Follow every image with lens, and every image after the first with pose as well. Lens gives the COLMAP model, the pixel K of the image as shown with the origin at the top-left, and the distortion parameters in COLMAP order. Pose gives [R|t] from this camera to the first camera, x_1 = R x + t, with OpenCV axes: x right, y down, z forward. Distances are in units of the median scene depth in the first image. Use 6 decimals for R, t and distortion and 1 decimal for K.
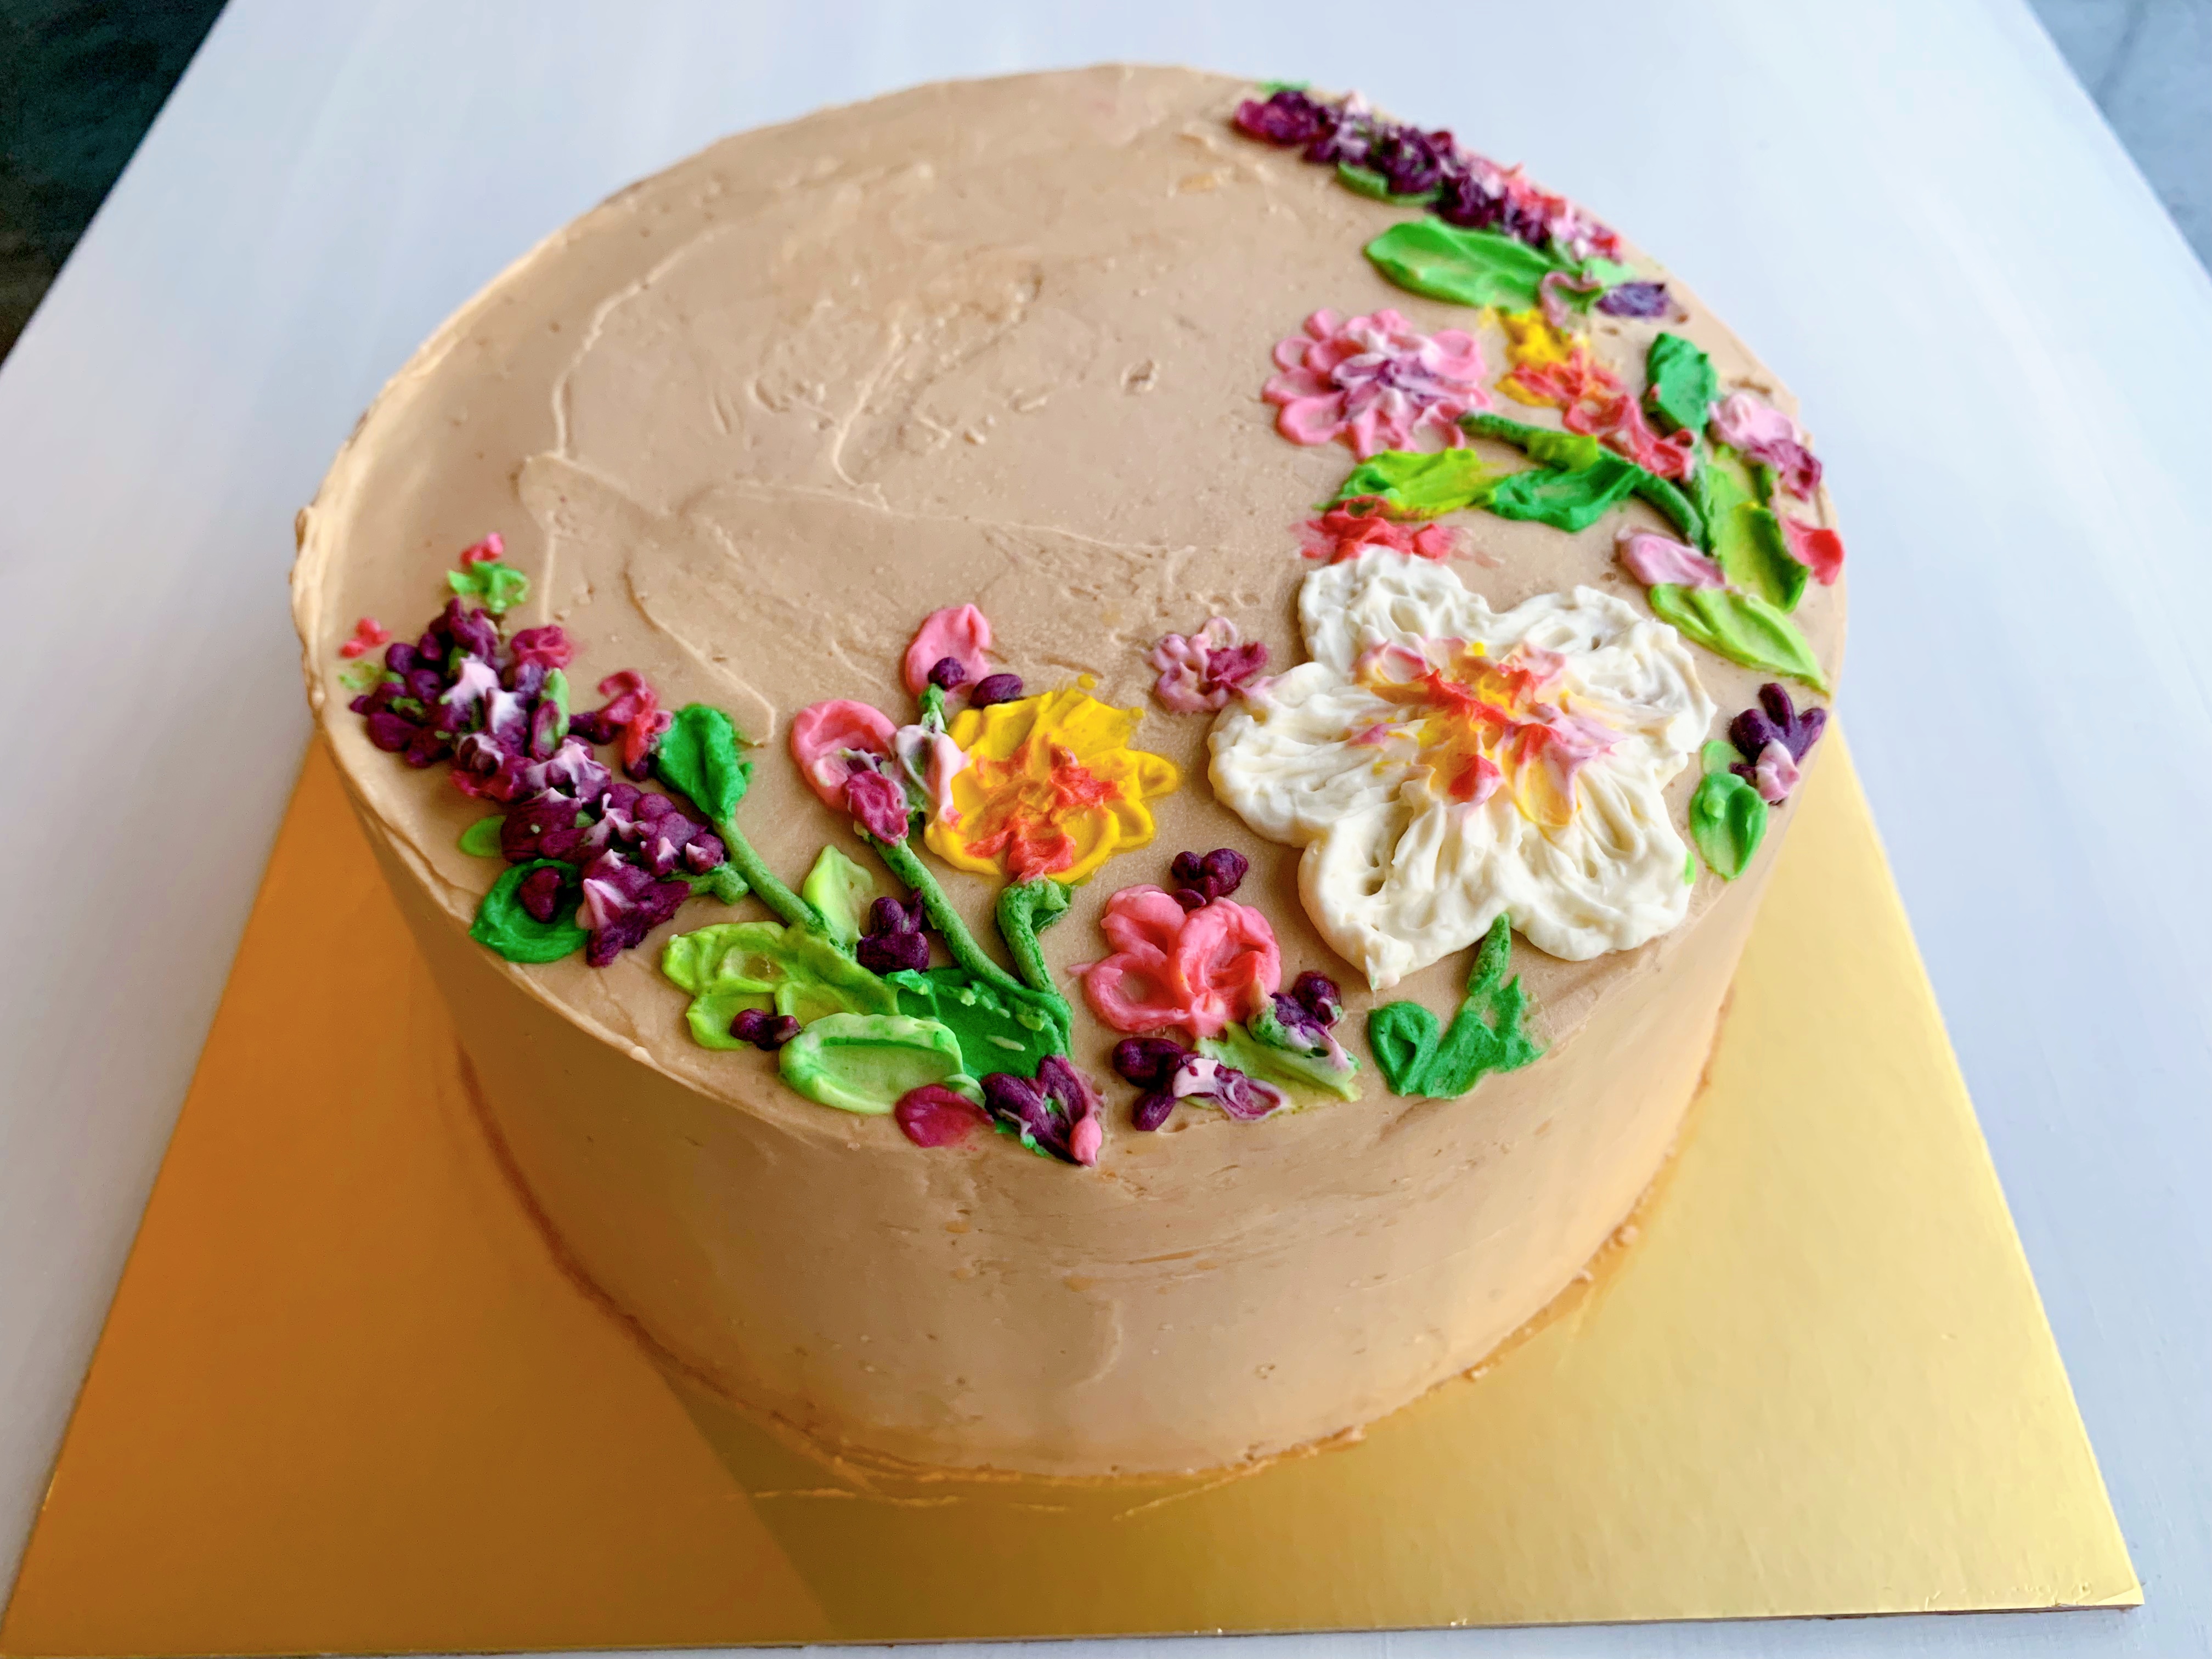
lens RADIAL K [[1724.1, 0, 1106.0], [0, 1724.1, 829.5], [0, 0, 1]] dist [0.175045, -0.639178]
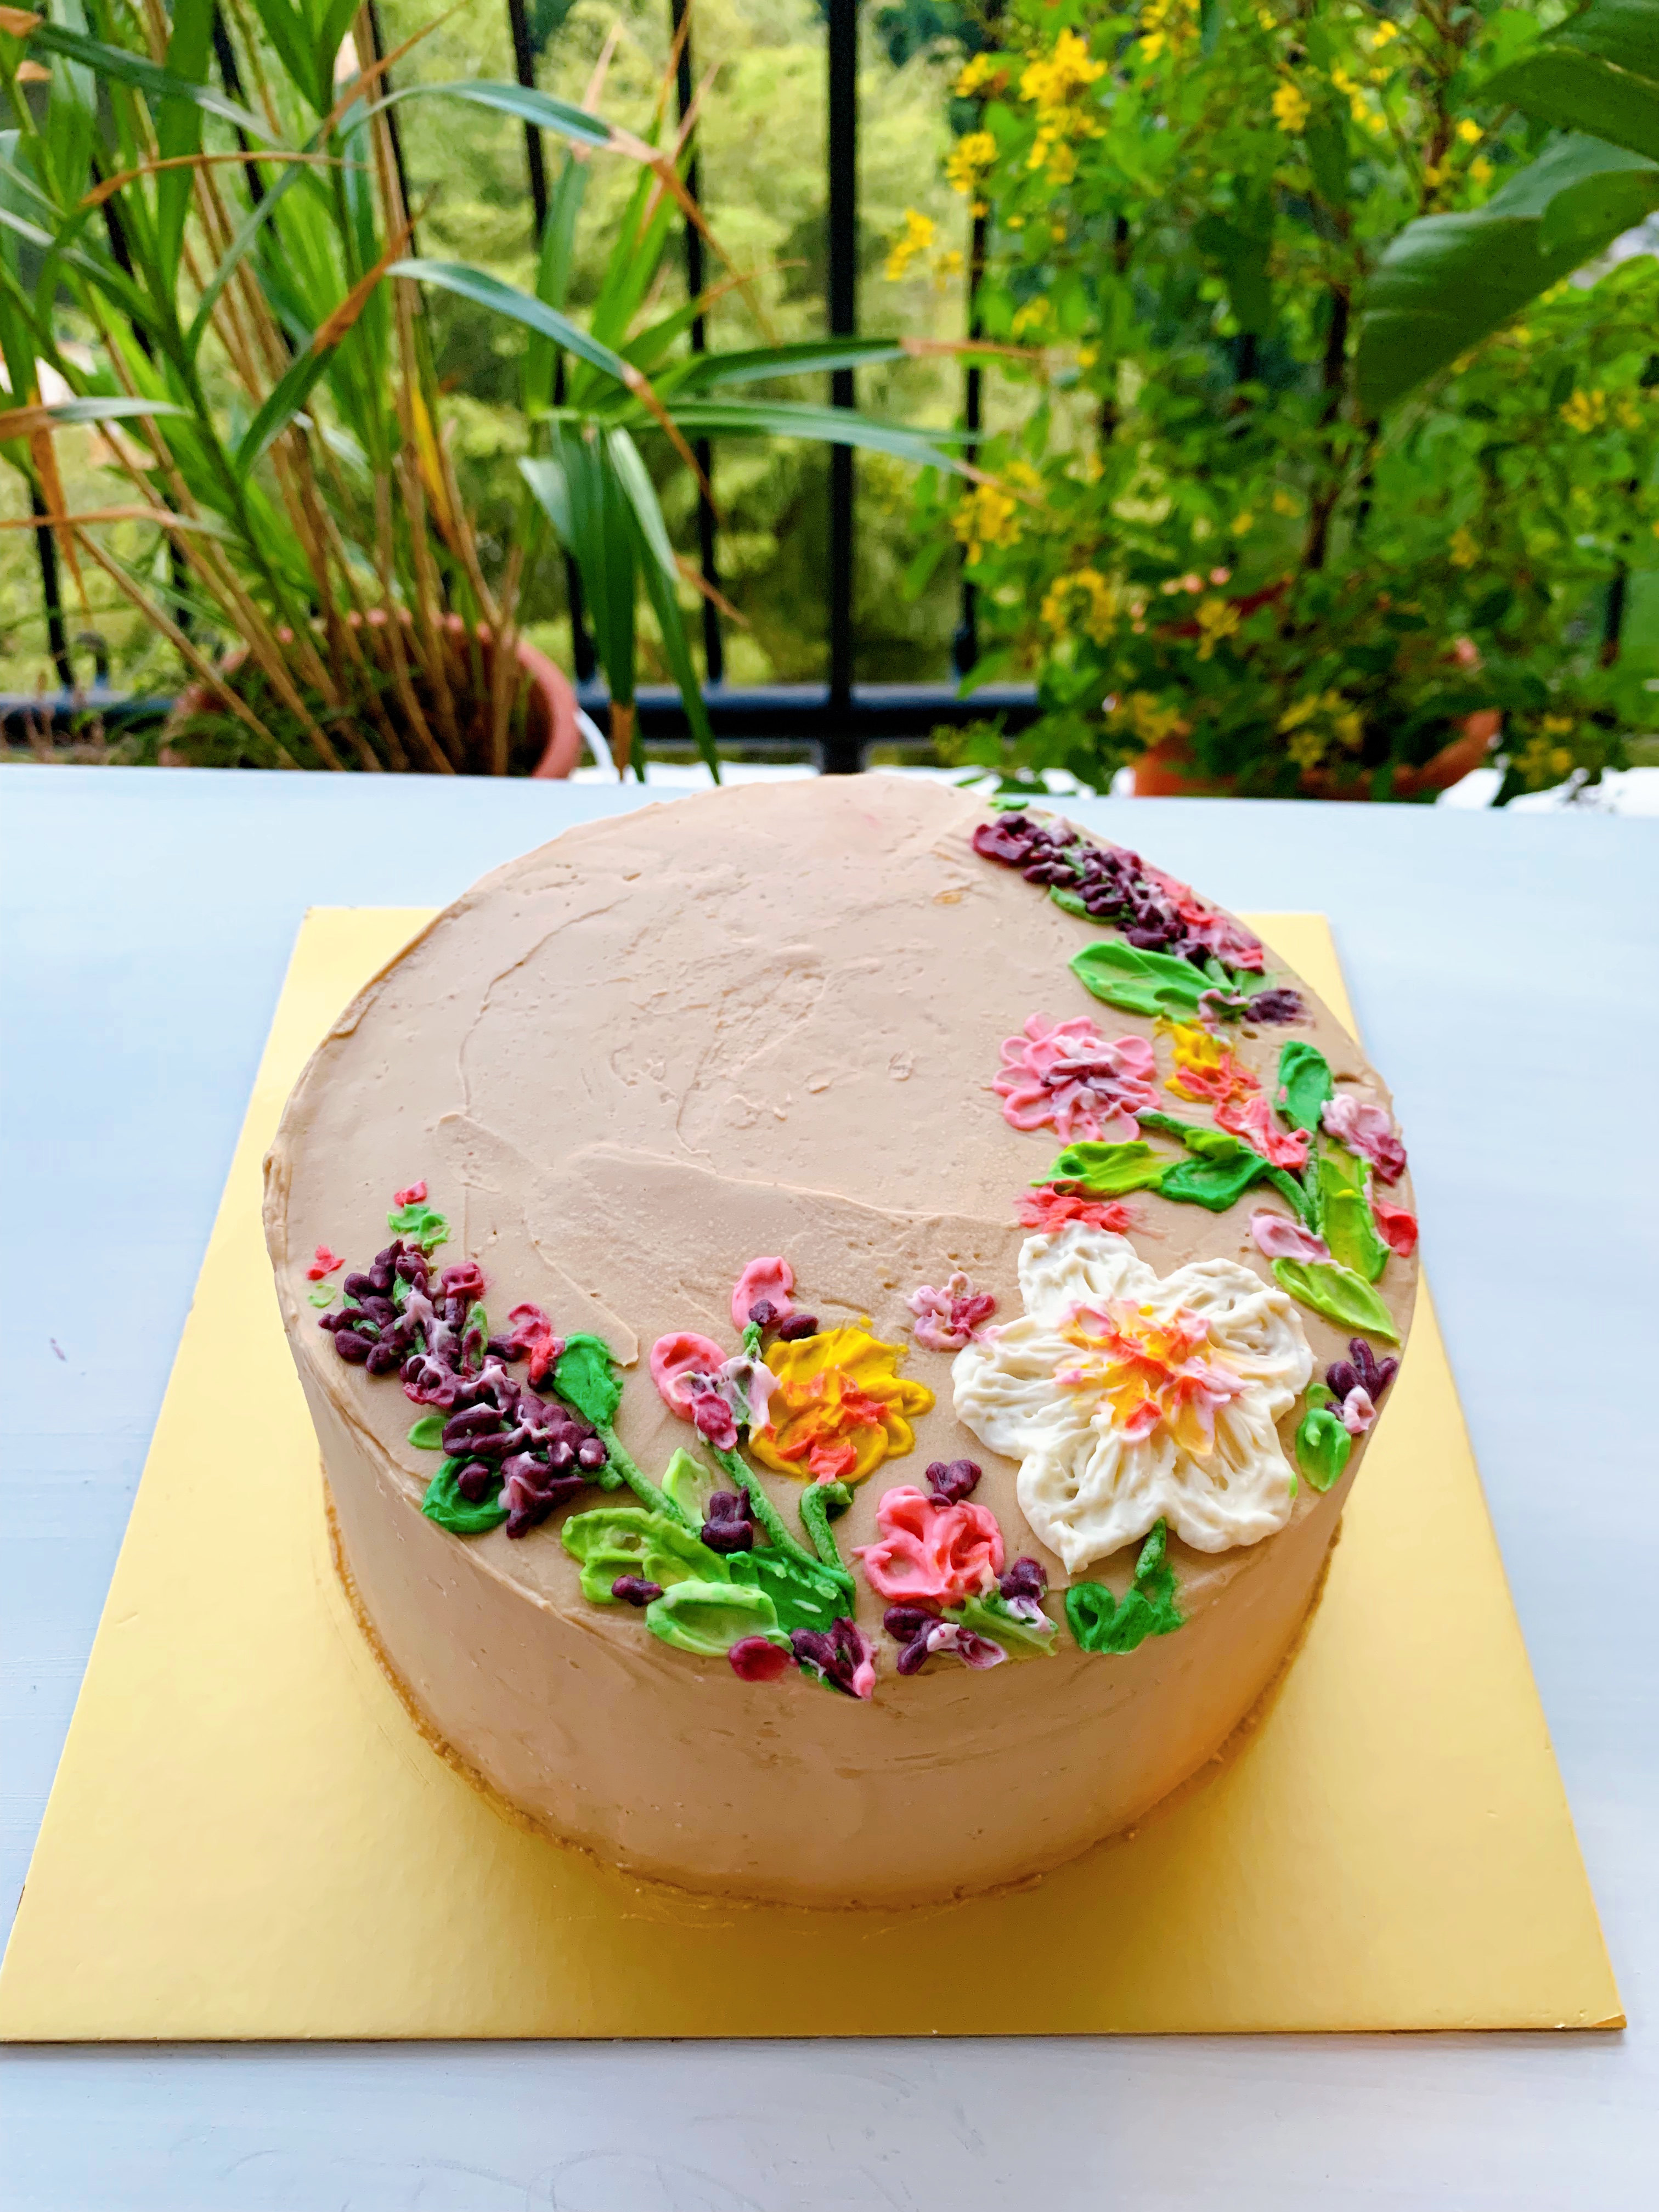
lens RADIAL K [[1724.1, 0, 829.5], [0, 1724.1, 1106.0], [0, 0, 1]] dist [0.175045, -0.639178]
pose [[0.998865, 0.036720, 0.030352, -0.089305], [-0.035024, 0.997893, -0.054624, -0.188563], [-0.032293, 0.053499, 0.998046, -0.398128]]
